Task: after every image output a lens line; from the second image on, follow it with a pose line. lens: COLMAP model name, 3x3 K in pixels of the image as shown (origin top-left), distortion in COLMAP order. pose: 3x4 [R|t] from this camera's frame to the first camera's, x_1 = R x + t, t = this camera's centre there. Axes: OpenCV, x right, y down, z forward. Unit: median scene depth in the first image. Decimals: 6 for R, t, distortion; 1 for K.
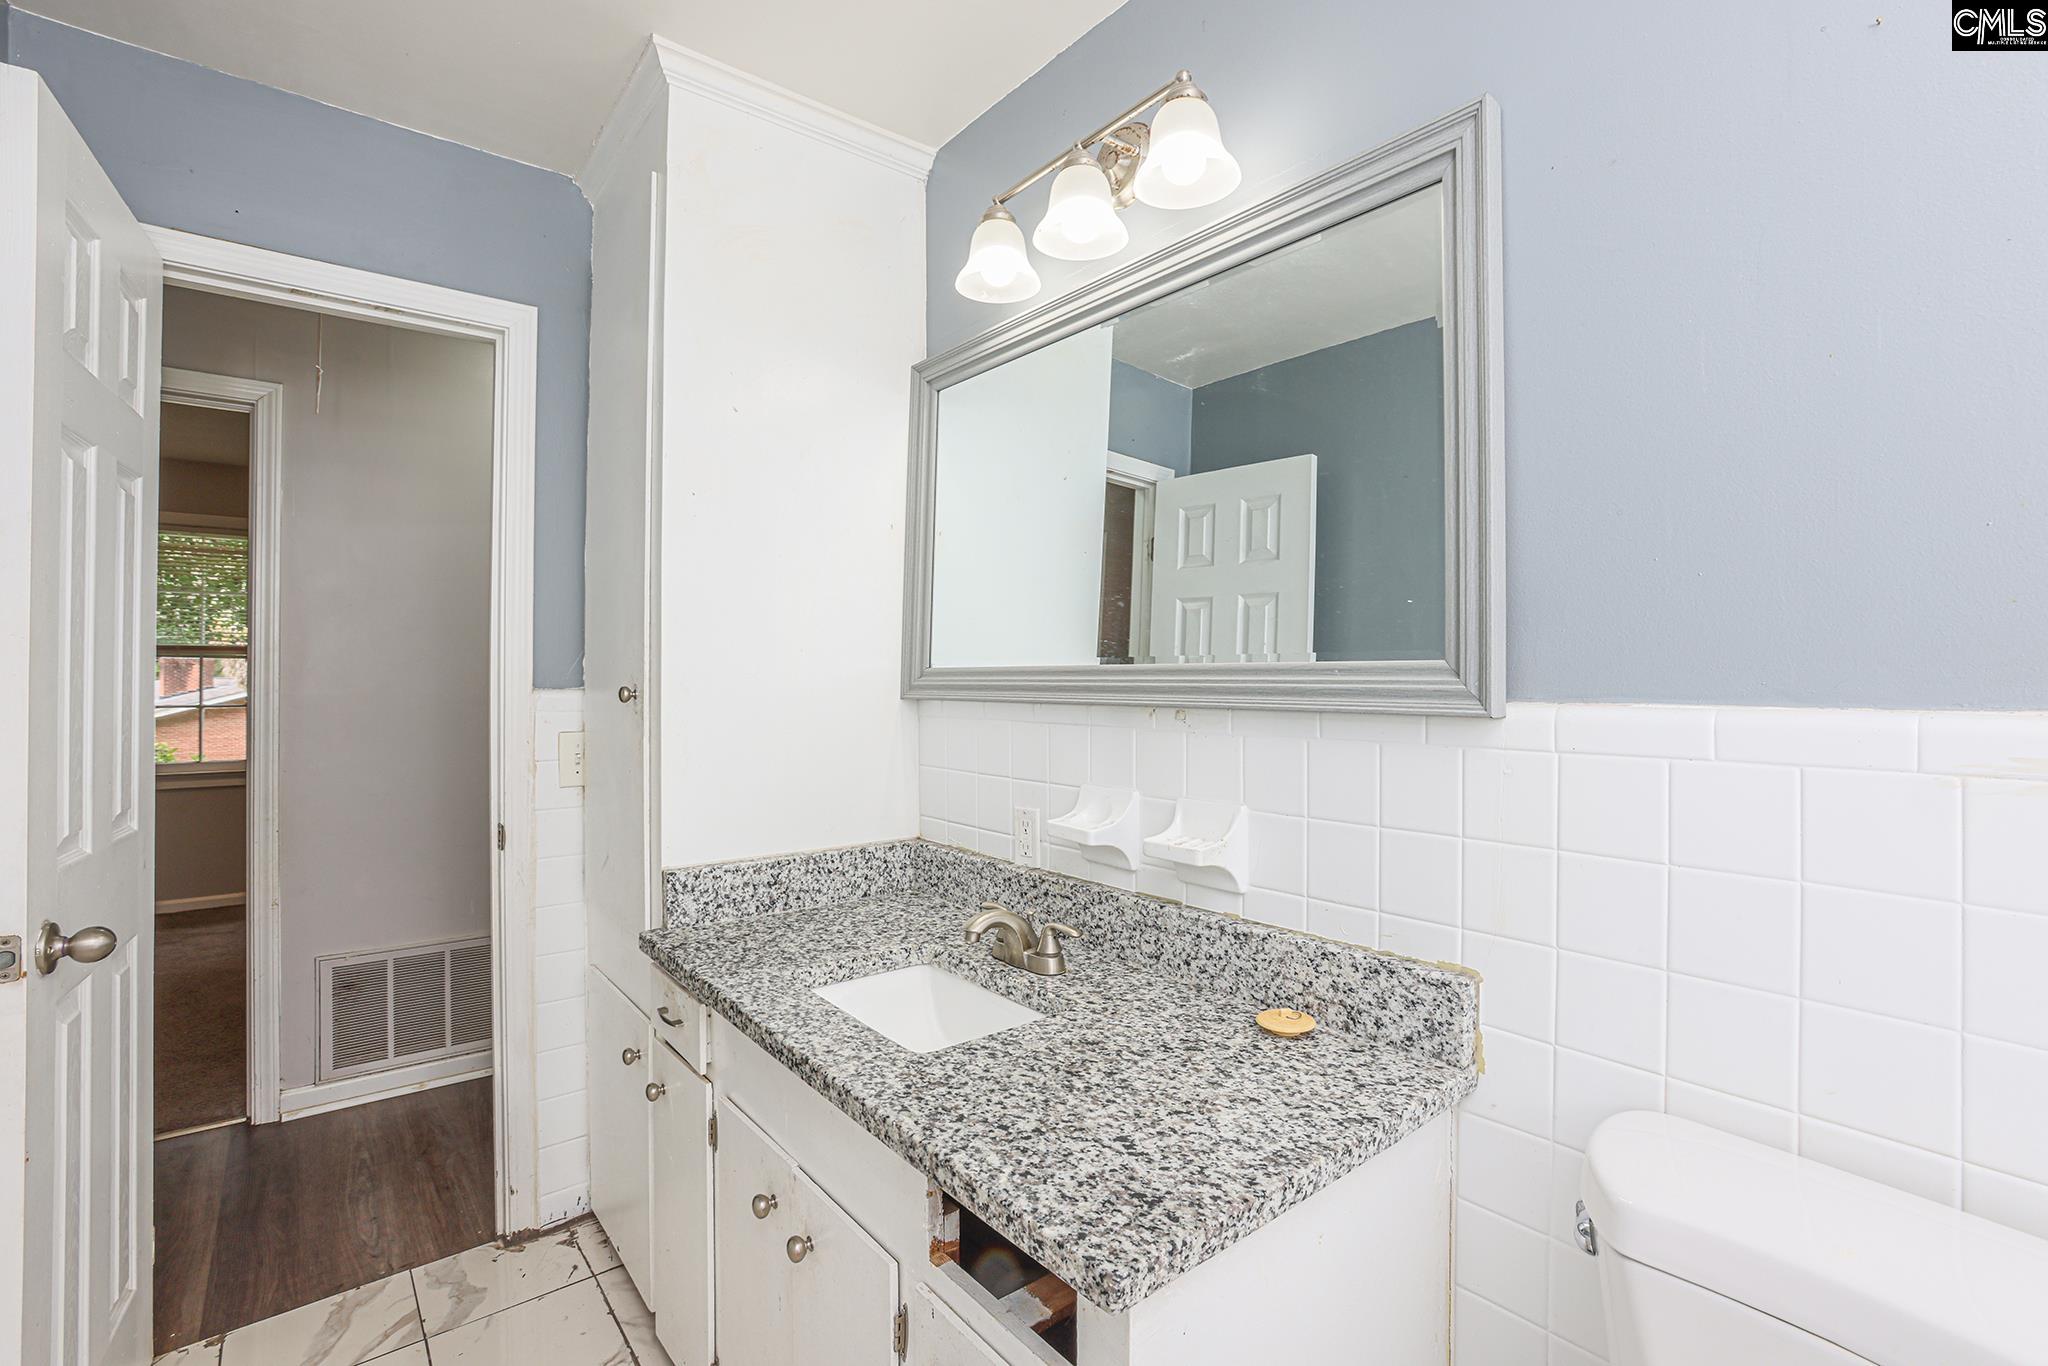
lens RADIAL K [[930.3, 0, 1011.5], [0, 930.3, 678.6], [0, 0, 1]] dist [-0.063043, 0.022932]
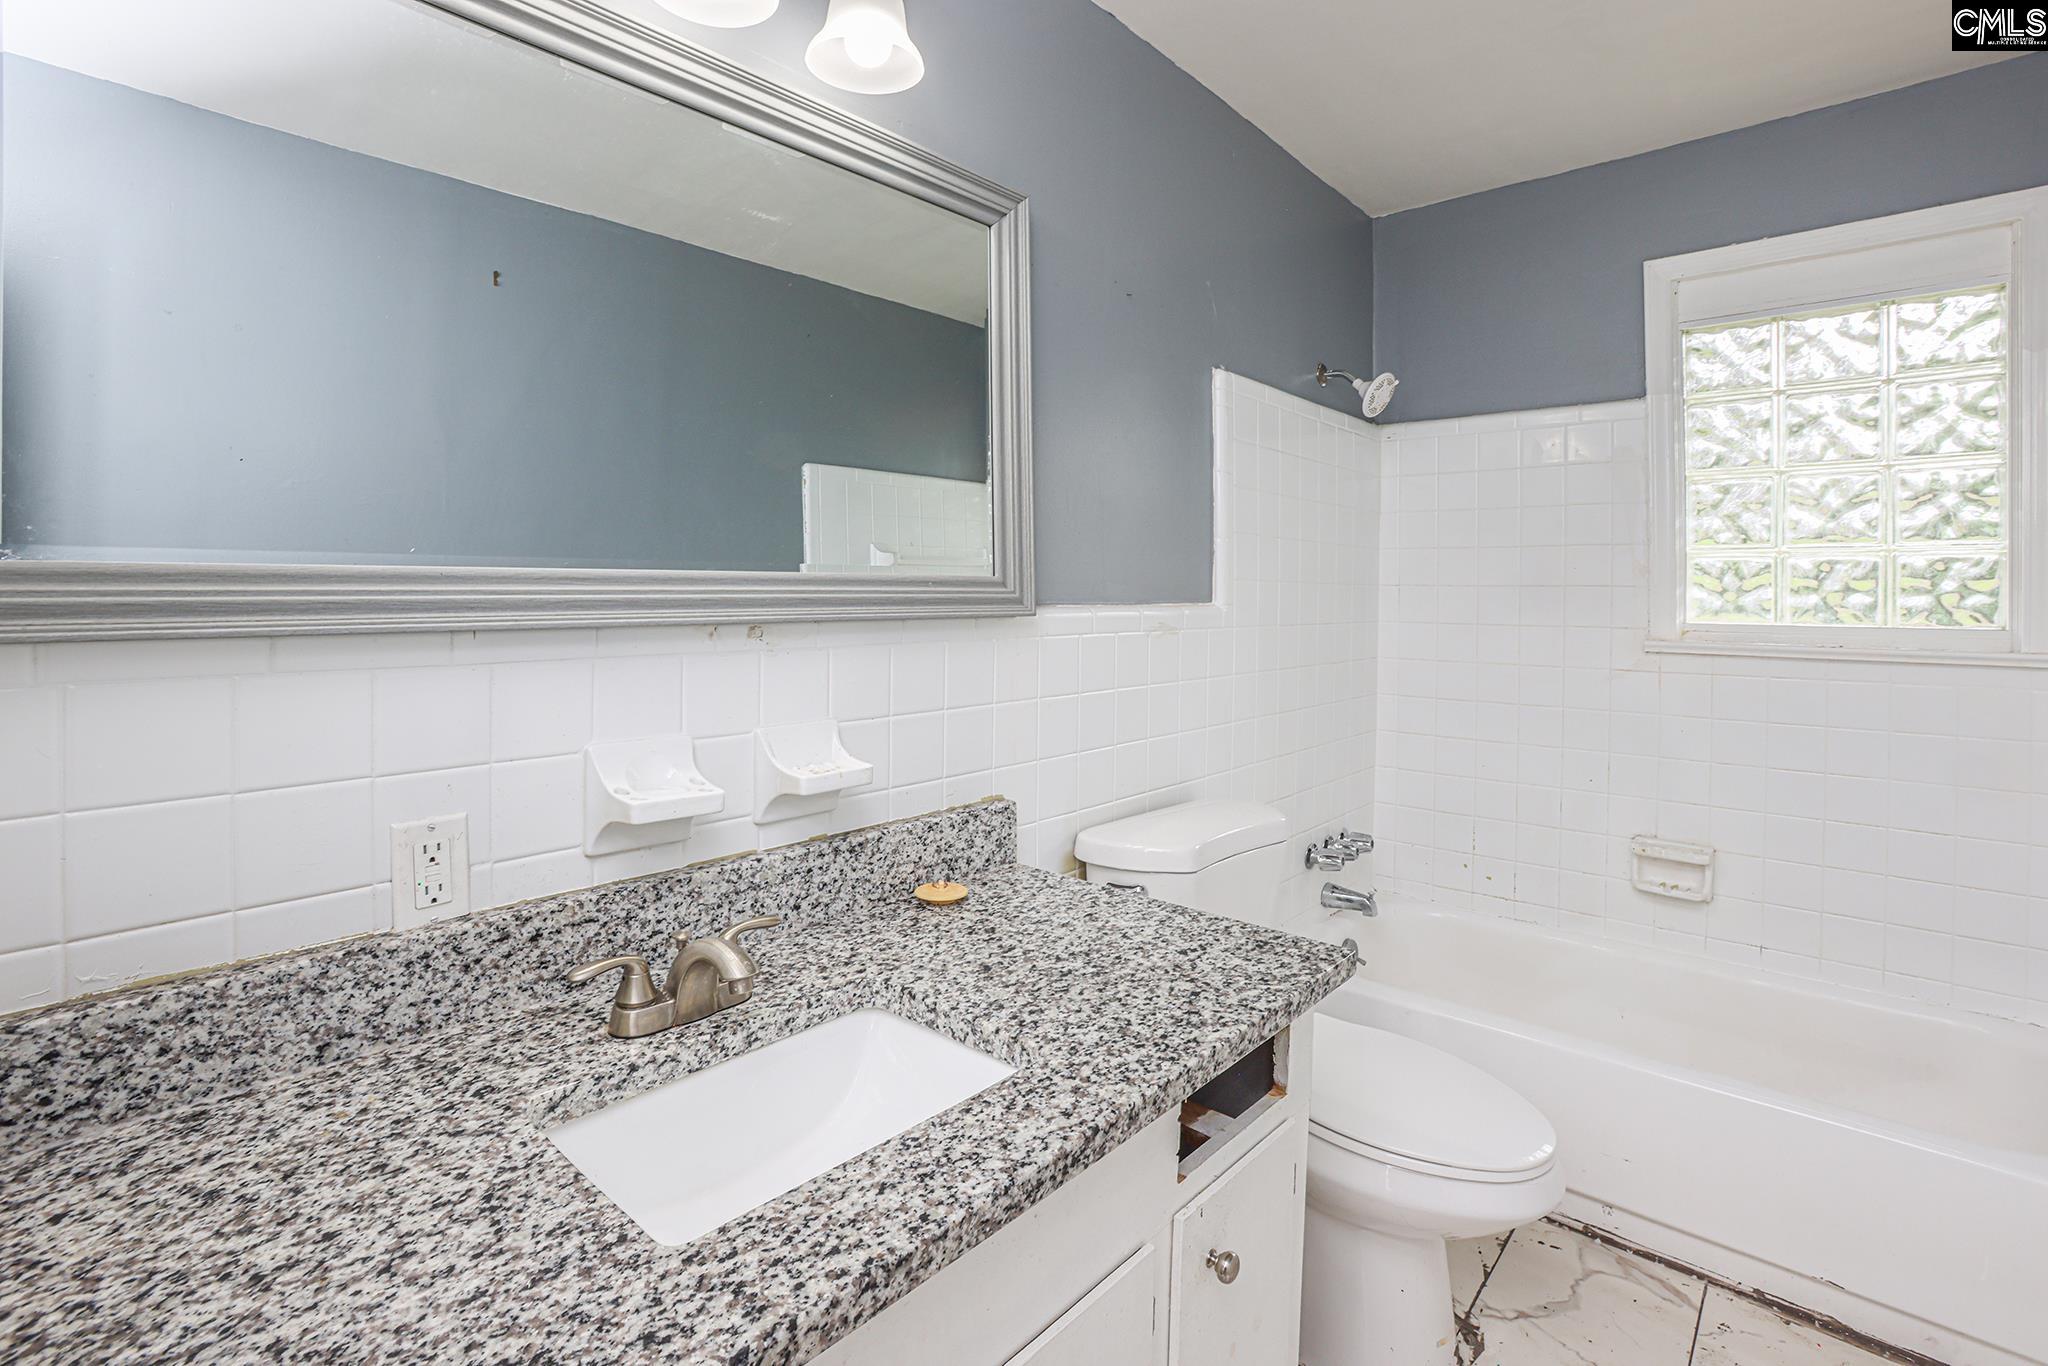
lens RADIAL K [[930.3, 0, 987.9], [0, 930.3, 606.7], [0, 0, 1]] dist [-0.063043, 0.022932]
pose [[-0.140145, -0.013298, 0.990042, -0.844301], [-0.006203, 0.999902, 0.012552, 0.004233], [-0.990111, -0.004382, -0.140214, 1.107792]]
